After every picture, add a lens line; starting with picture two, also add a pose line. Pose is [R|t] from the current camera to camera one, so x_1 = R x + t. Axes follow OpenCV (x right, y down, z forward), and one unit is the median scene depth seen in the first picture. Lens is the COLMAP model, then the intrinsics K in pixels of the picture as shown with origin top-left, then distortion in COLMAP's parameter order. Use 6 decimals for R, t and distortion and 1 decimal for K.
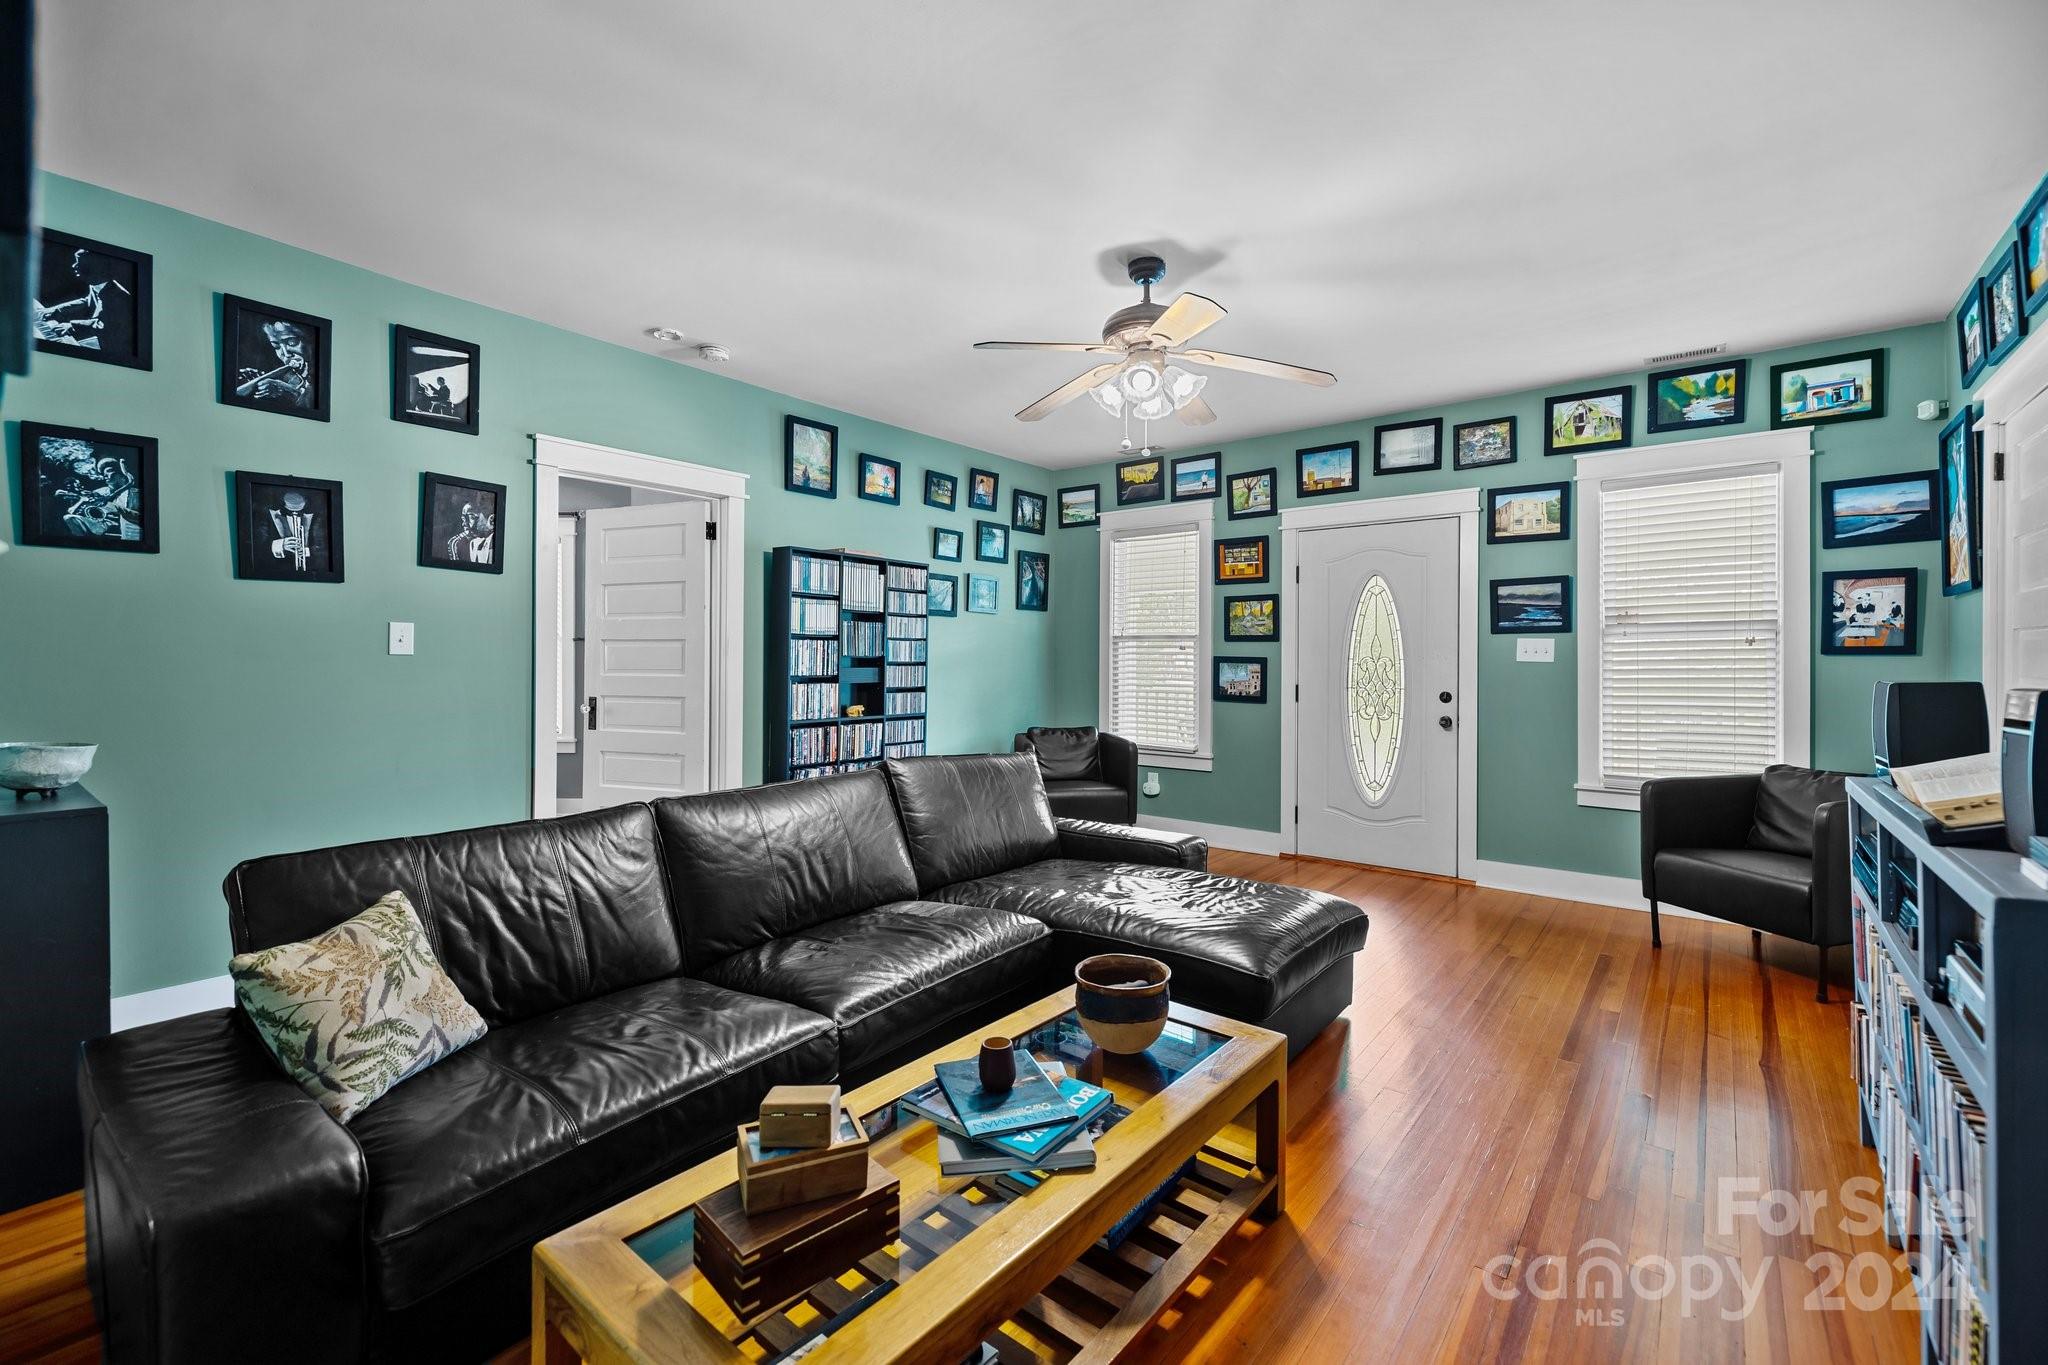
lens RADIAL K [[872.7, 0, 1024.0], [0, 872.7, 682.5], [0, 0, 1]] dist [-0.000975, -0.000135]
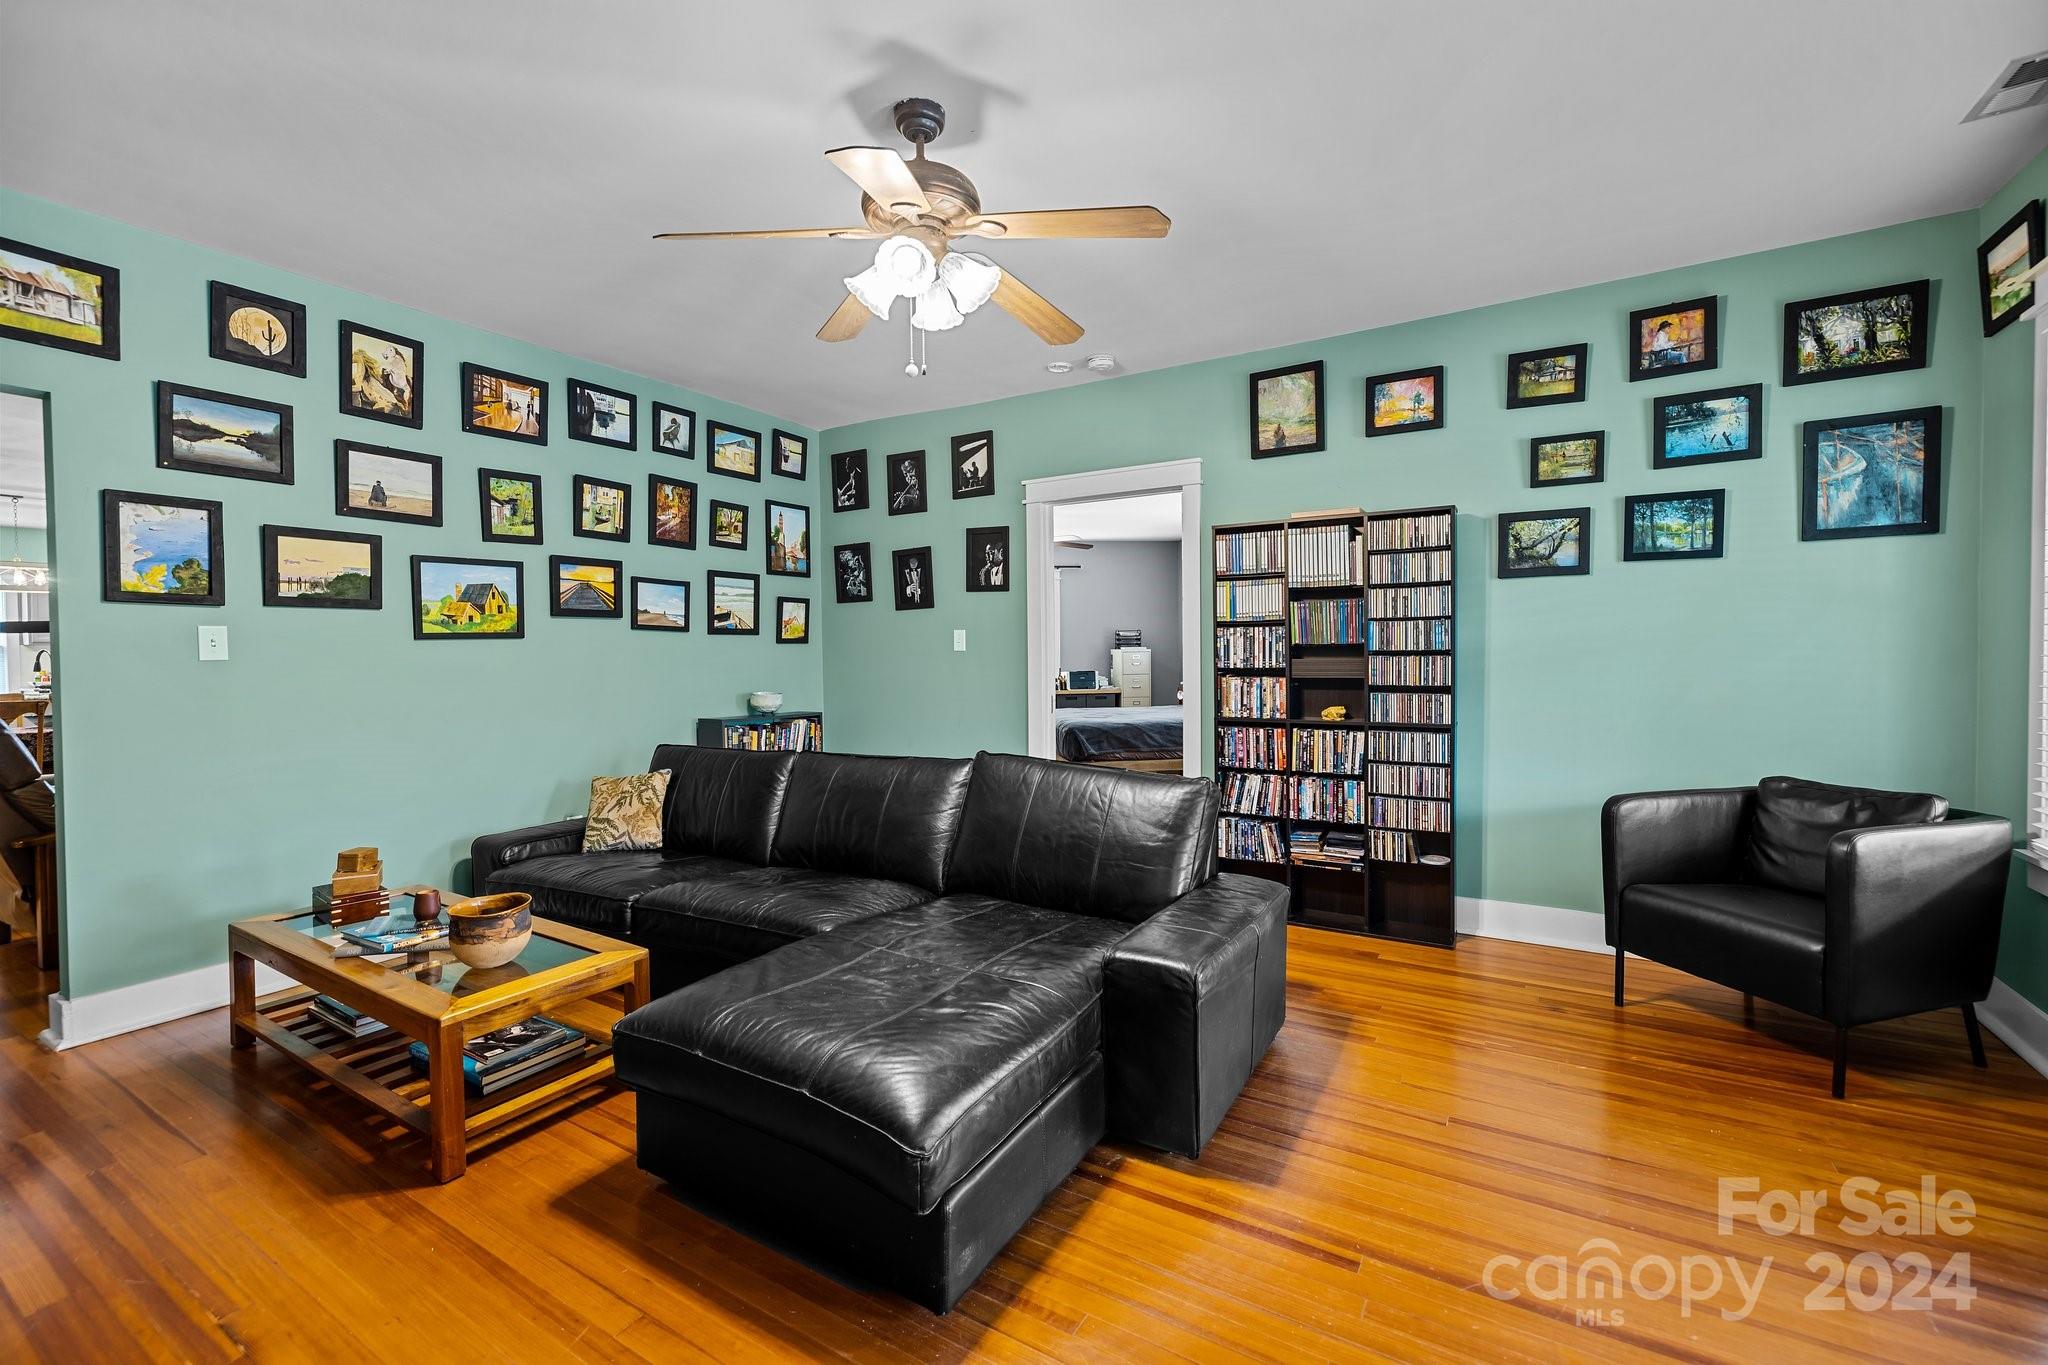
lens RADIAL K [[868.5, 0, 1014.4], [0, 868.5, 688.8], [0, 0, 1]] dist [0.001519, -0.000029]
pose [[0.116783, 0.033727, -0.992585, 0.585474], [-0.014086, 0.999379, 0.032300, -0.011530], [0.993058, 0.010209, 0.117185, 0.653635]]
